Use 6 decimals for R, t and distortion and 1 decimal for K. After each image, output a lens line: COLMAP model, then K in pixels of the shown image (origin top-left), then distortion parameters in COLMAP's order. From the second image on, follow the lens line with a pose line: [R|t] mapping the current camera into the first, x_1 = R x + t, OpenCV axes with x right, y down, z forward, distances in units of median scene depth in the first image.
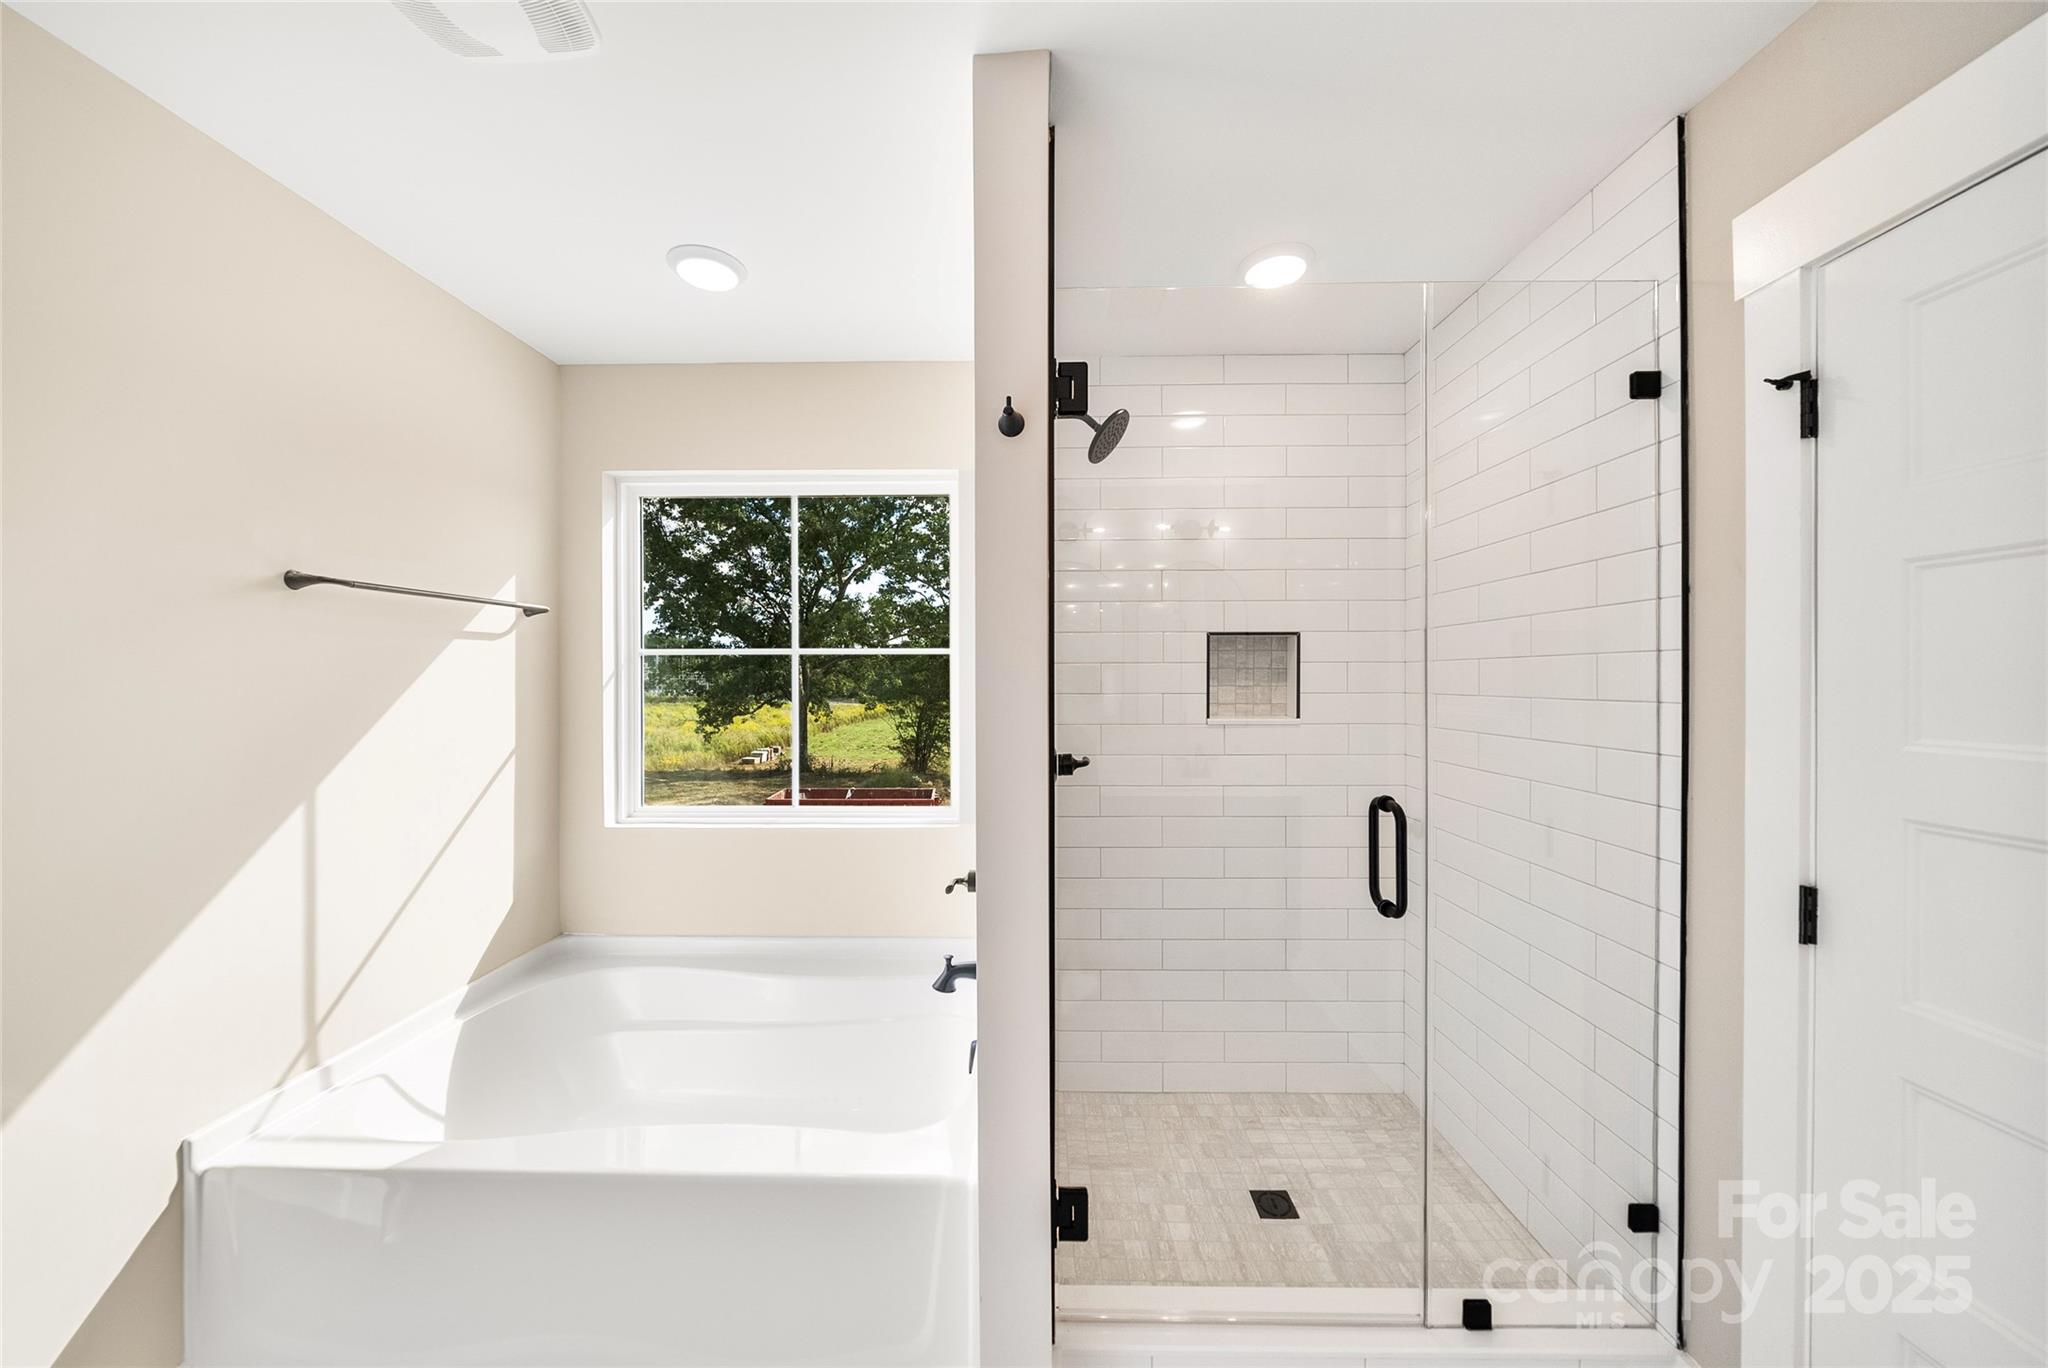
lens RADIAL K [[700.9, 0, 1021.1], [0, 700.9, 691.5], [0, 0, 1]] dist [0.001395, 0.000067]
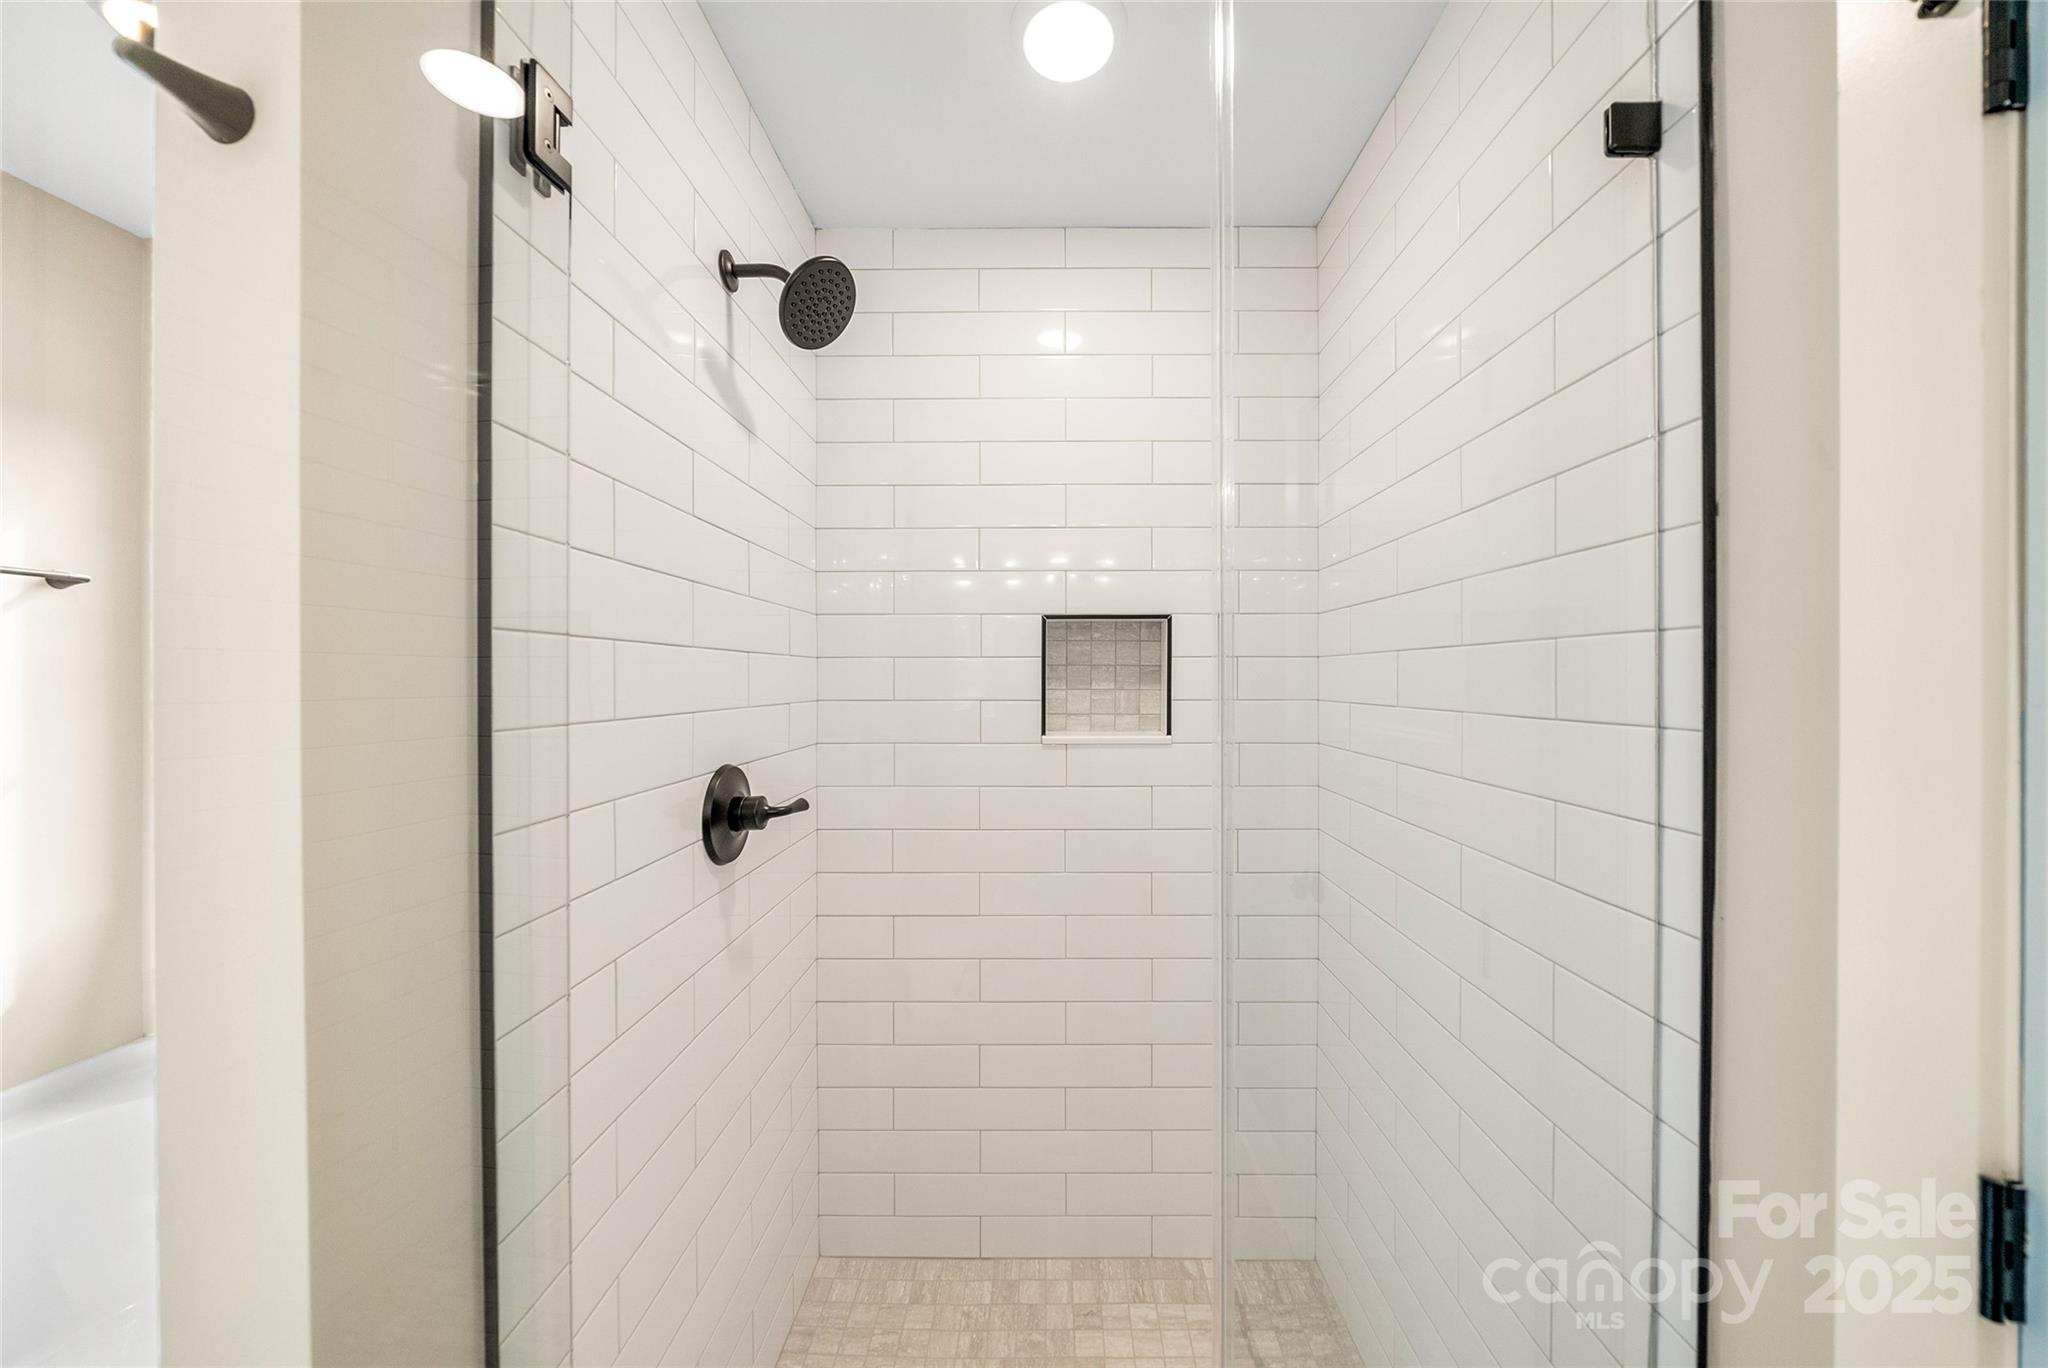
lens RADIAL K [[708.1, 0, 1045.8], [0, 708.1, 690.0], [0, 0, 1]] dist [-0.004476, 0.000229]
pose [[0.999808, 0.001516, 0.019540, 0.265917], [-0.001501, 0.999999, -0.000775, -0.007317], [-0.019541, 0.000746, 0.999809, 0.291310]]
